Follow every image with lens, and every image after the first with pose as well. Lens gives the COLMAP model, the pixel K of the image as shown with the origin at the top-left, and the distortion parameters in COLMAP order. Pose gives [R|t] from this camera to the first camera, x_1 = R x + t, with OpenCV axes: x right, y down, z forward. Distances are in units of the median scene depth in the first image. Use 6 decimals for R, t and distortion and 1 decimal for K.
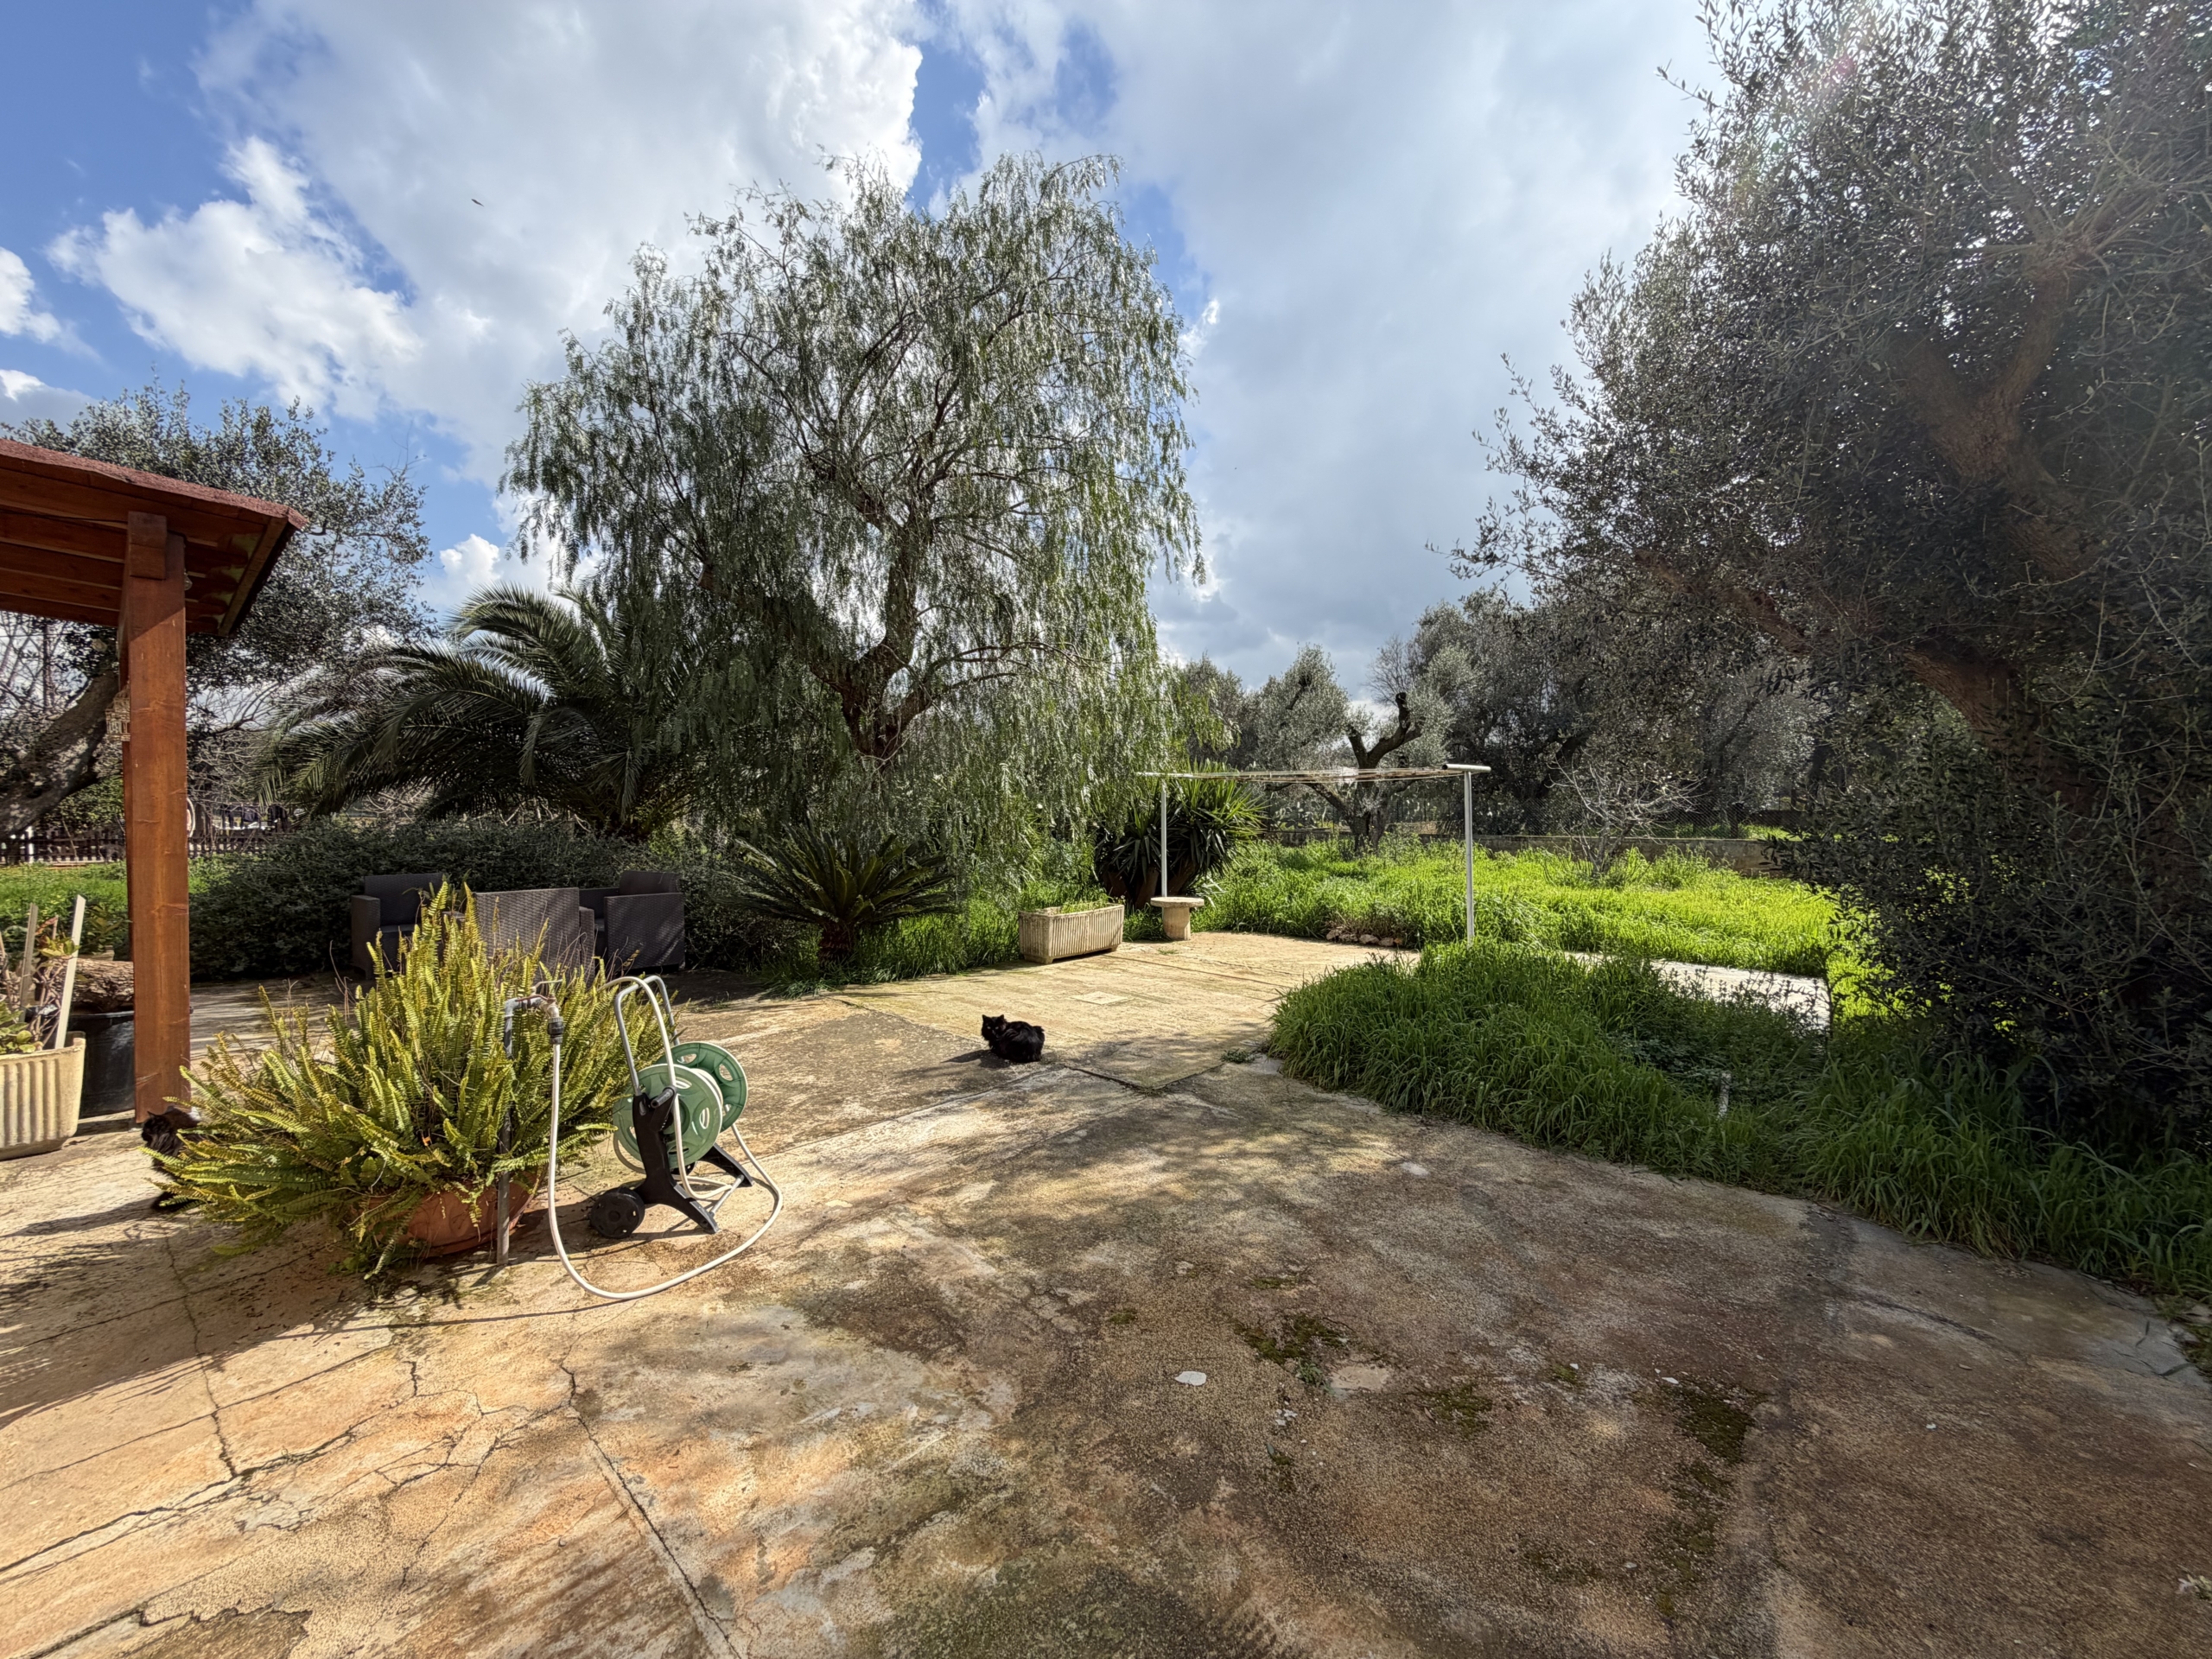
lens RADIAL K [[888.1, 0, 1107.5], [0, 888.1, 829.9], [0, 0, 1]] dist [0.003148, -0.000828]
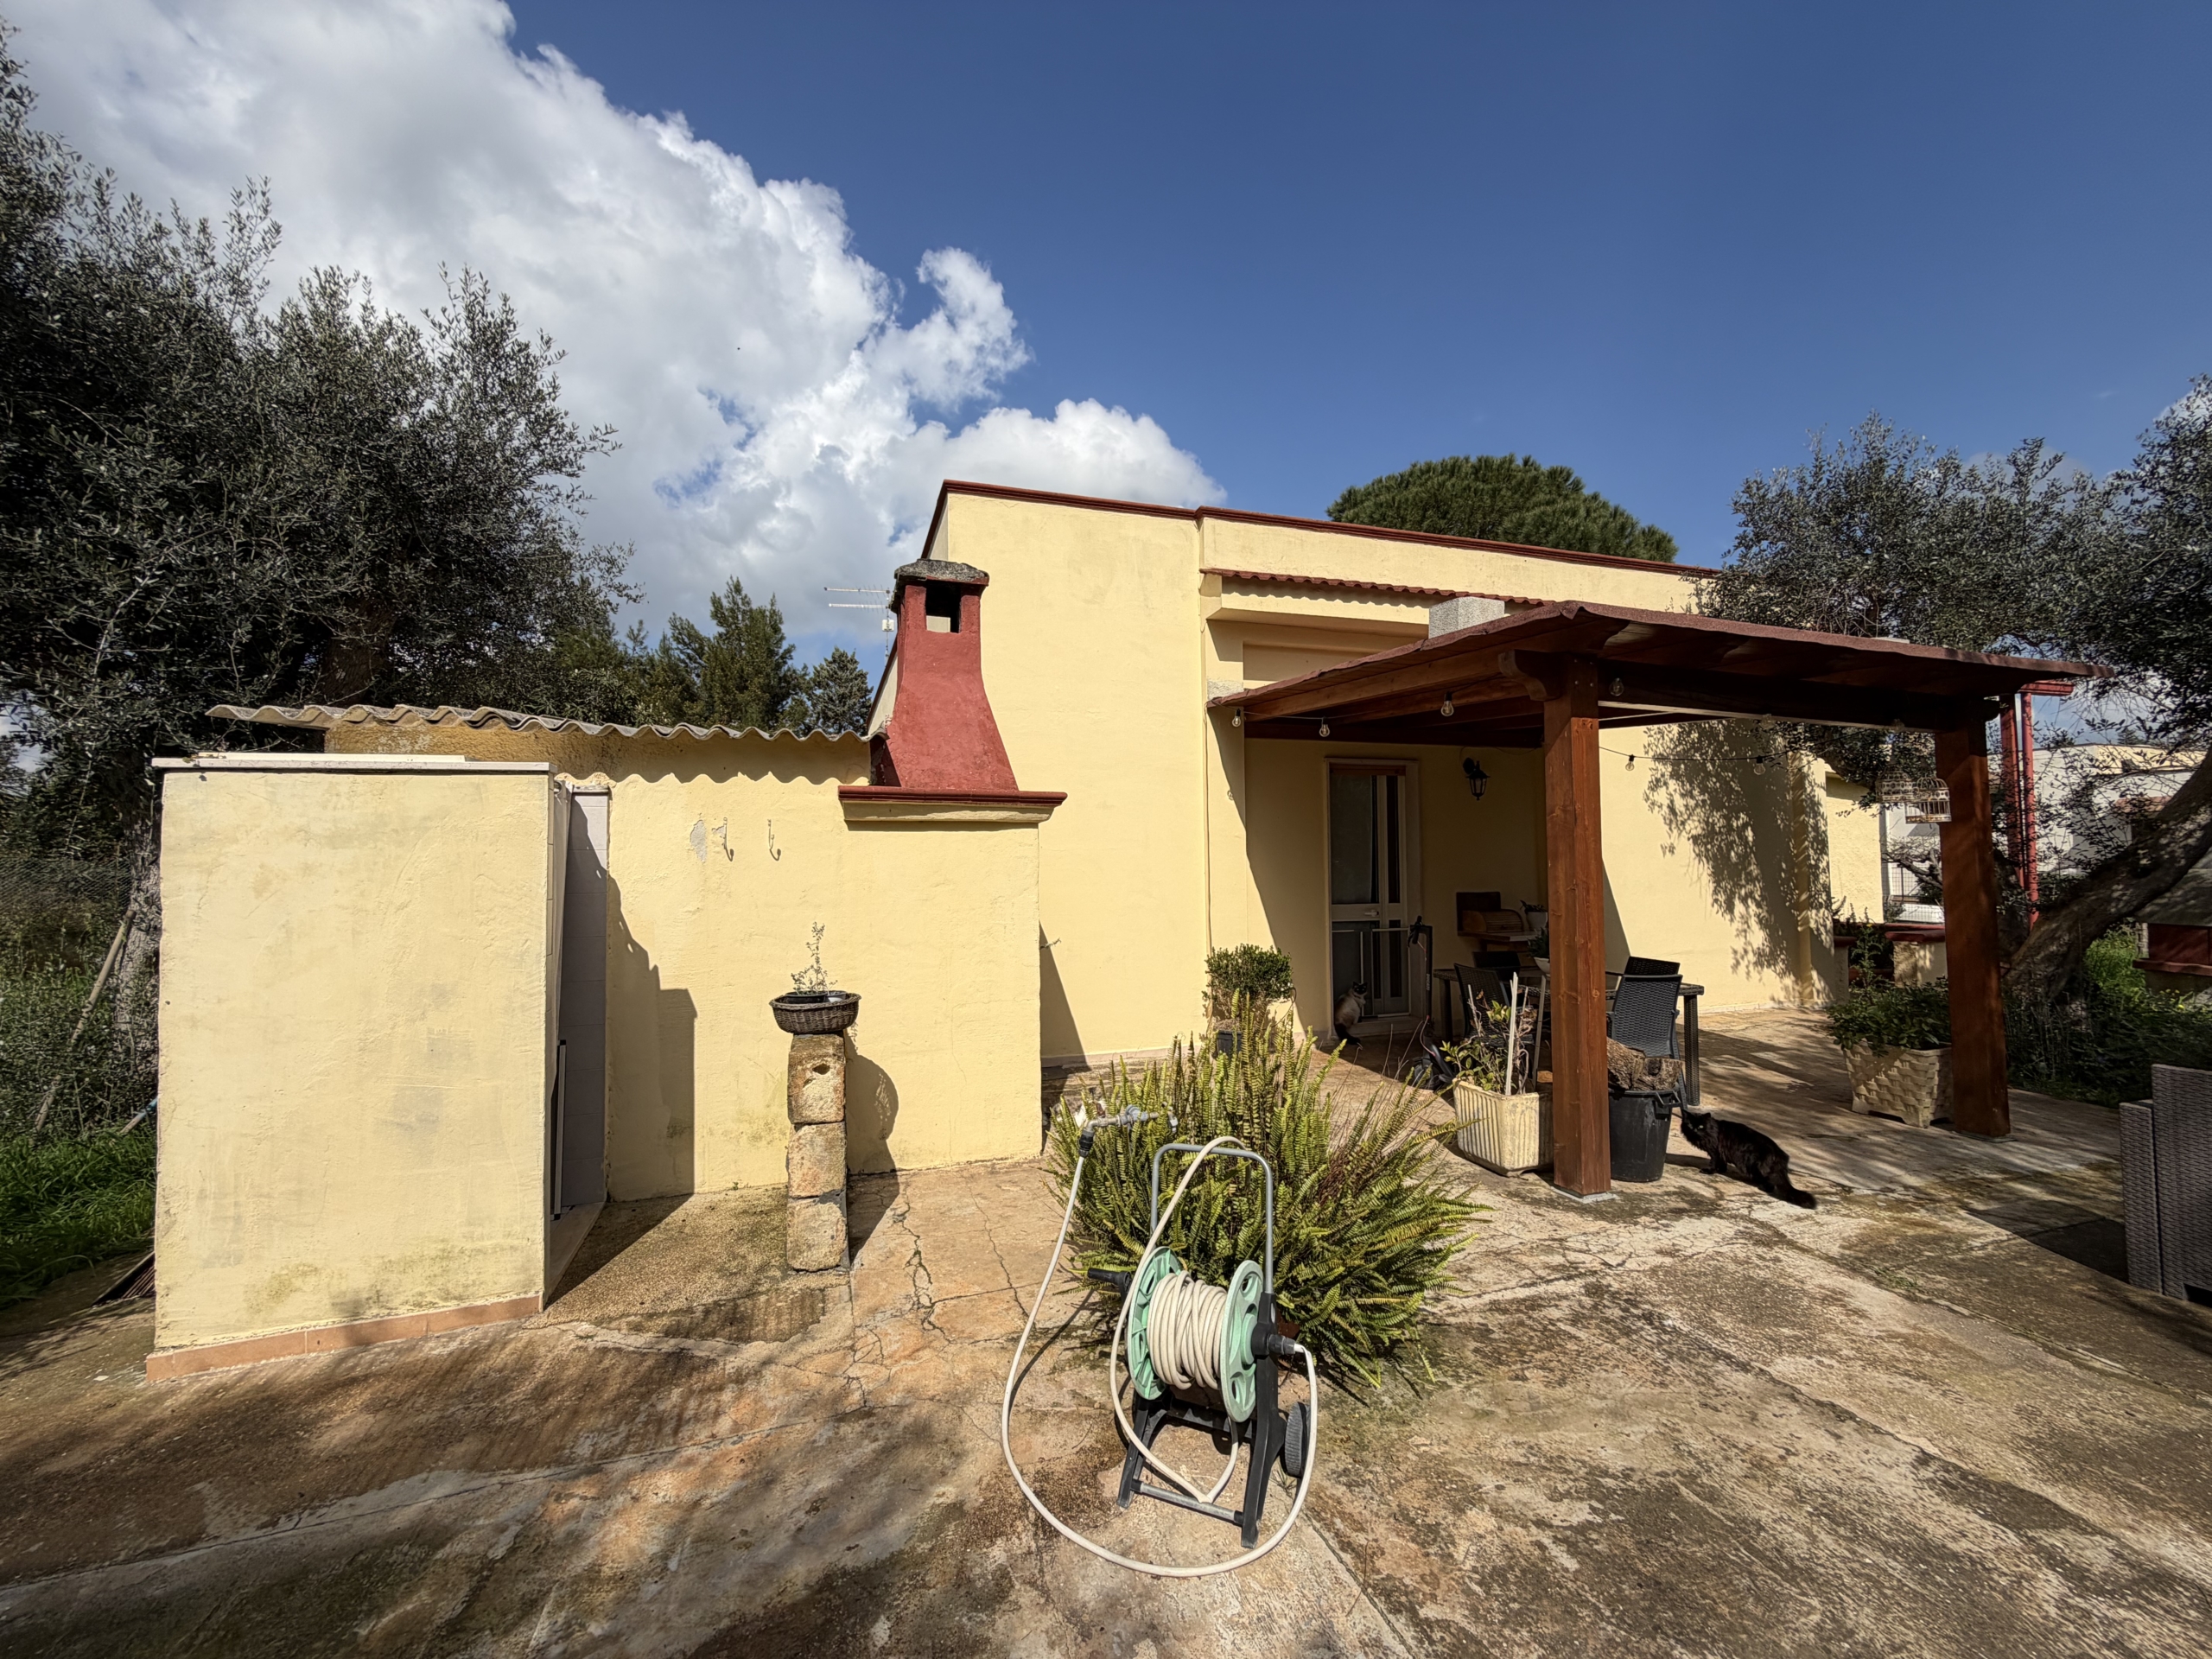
lens RADIAL K [[888.1, 0, 1101.6], [0, 888.1, 826.6], [0, 0, 1]] dist [0.003148, -0.000828]
pose [[-0.510431, -0.037263, -0.859111, 0.249962], [-0.020143, 0.999305, -0.031376, -0.101533], [0.859683, 0.001289, -0.510827, 1.481284]]
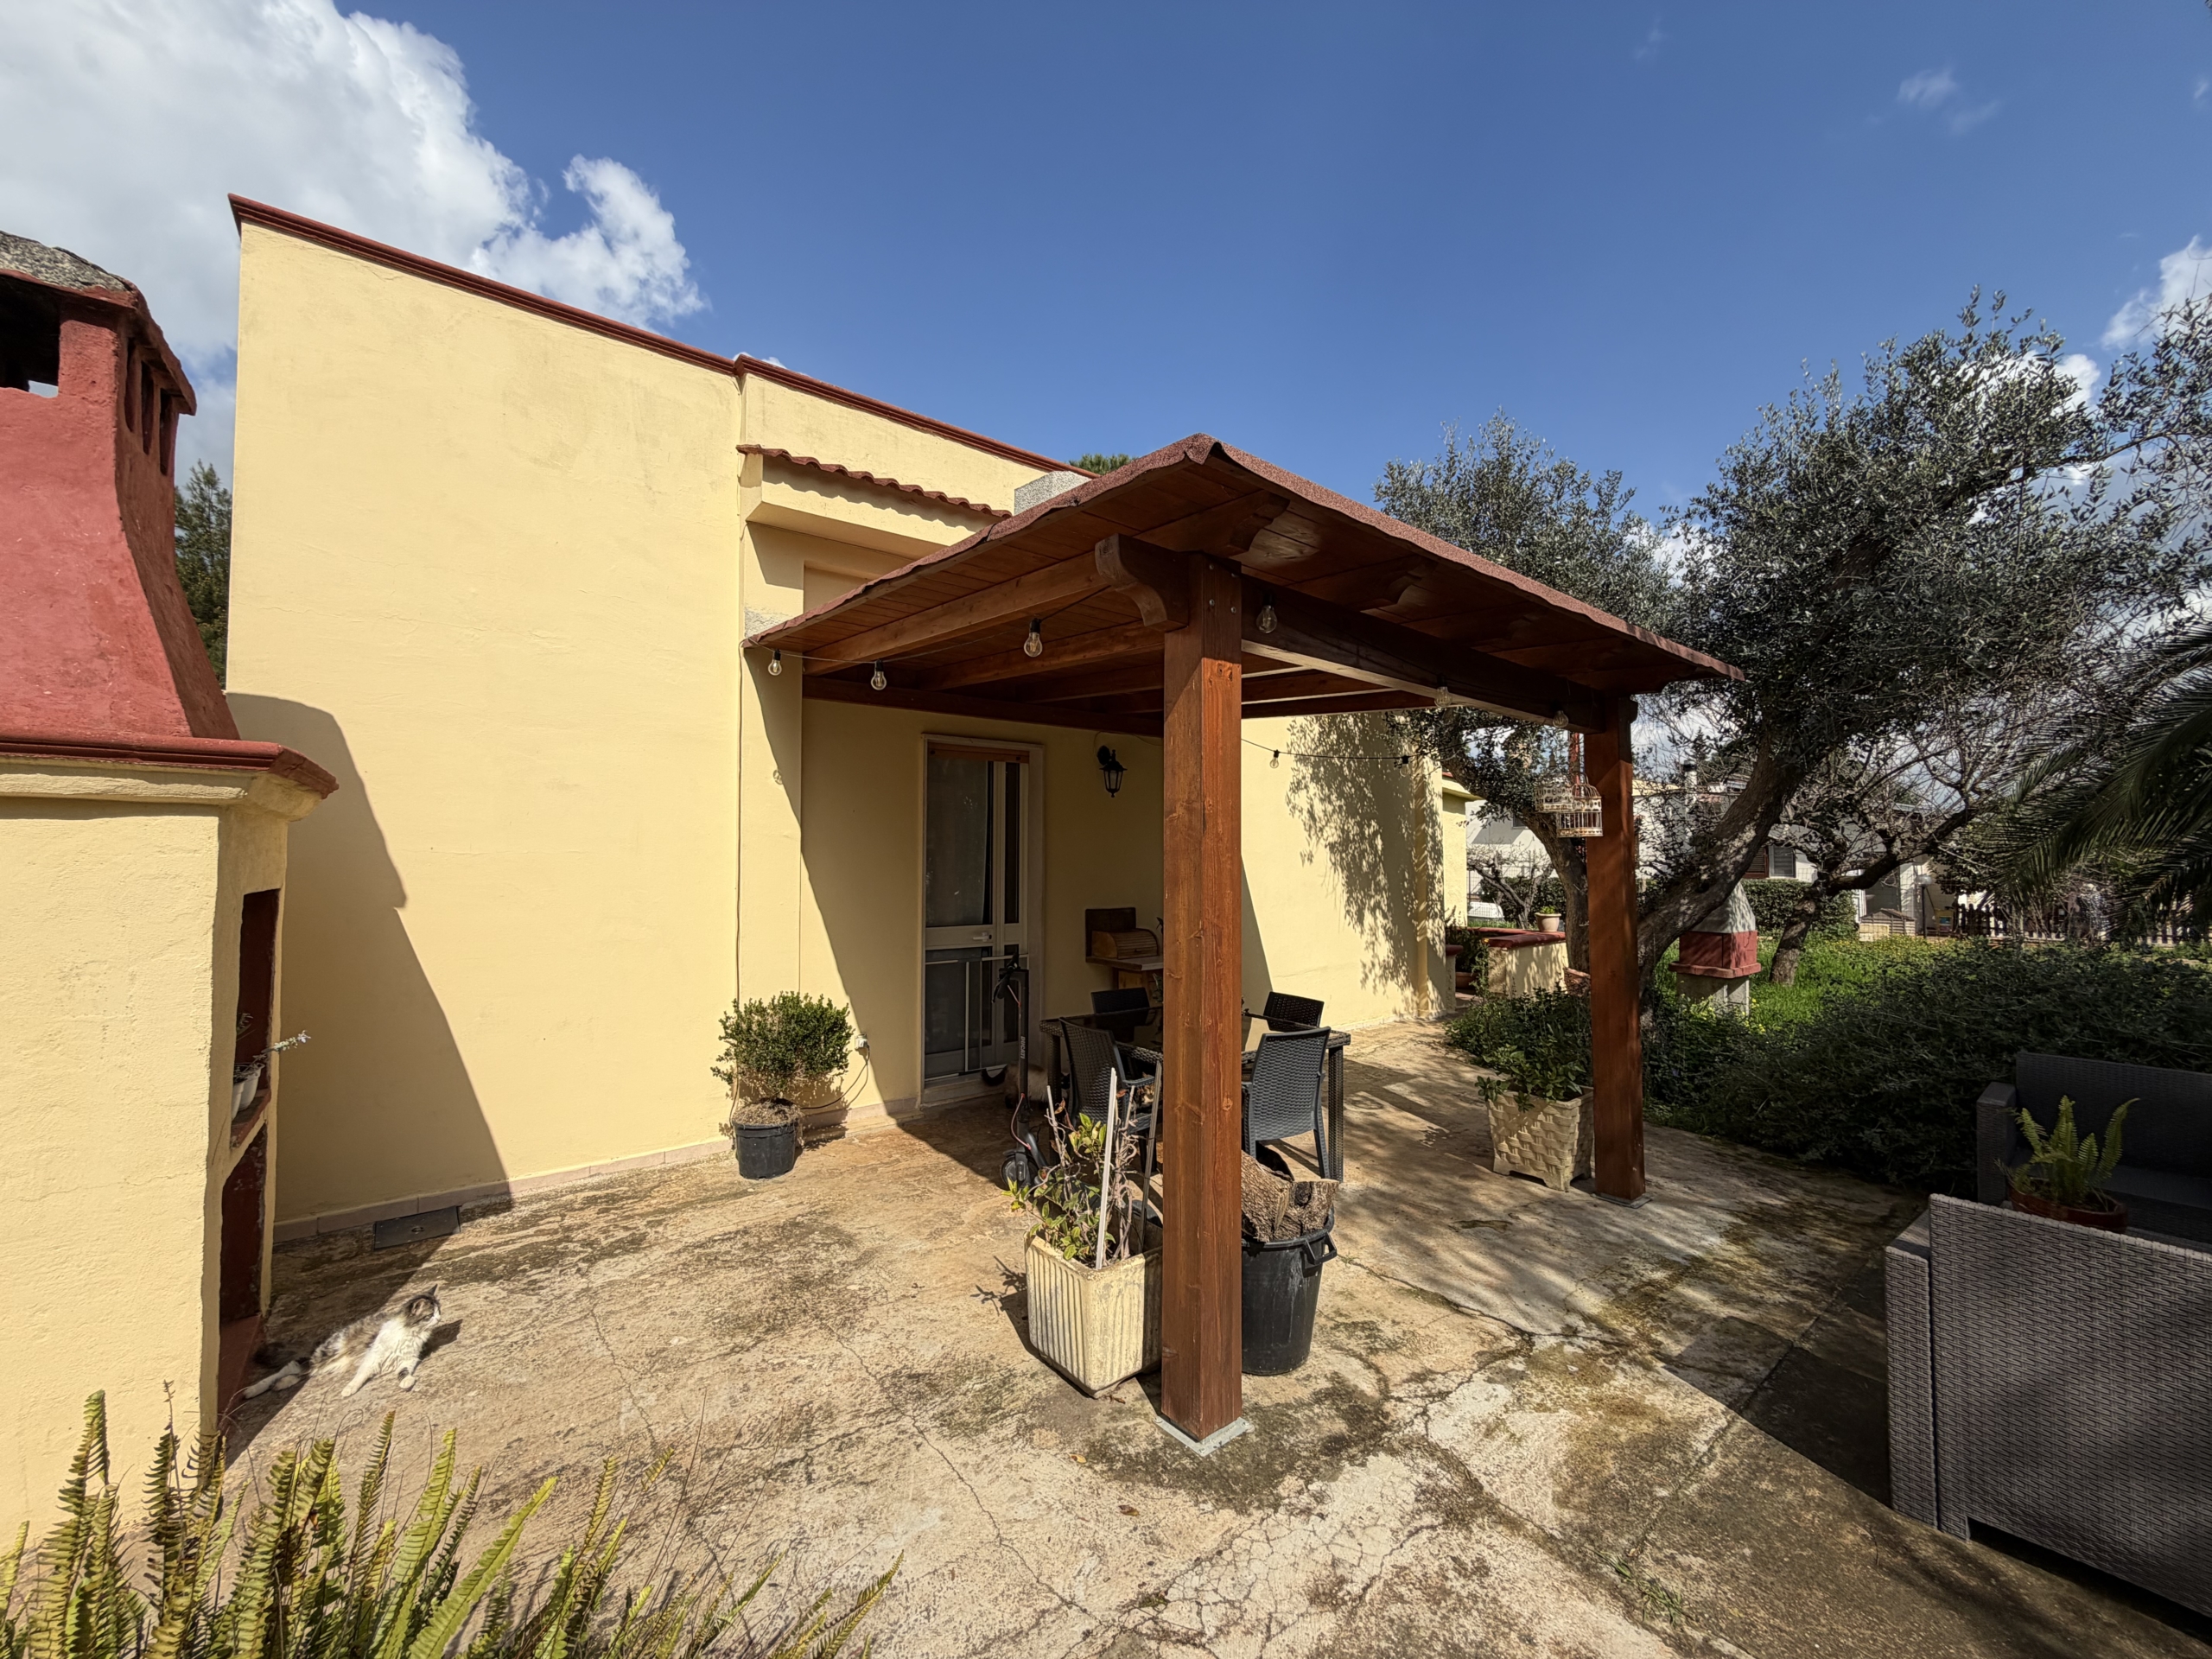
lens RADIAL K [[888.1, 0, 1106.8], [0, 888.1, 819.7], [0, 0, 1]] dist [0.003148, -0.000828]
pose [[-0.176351, -0.049187, -0.983098, -0.492645], [-0.031154, 0.998529, -0.044371, -0.135295], [0.983834, 0.022802, -0.177624, 1.467064]]
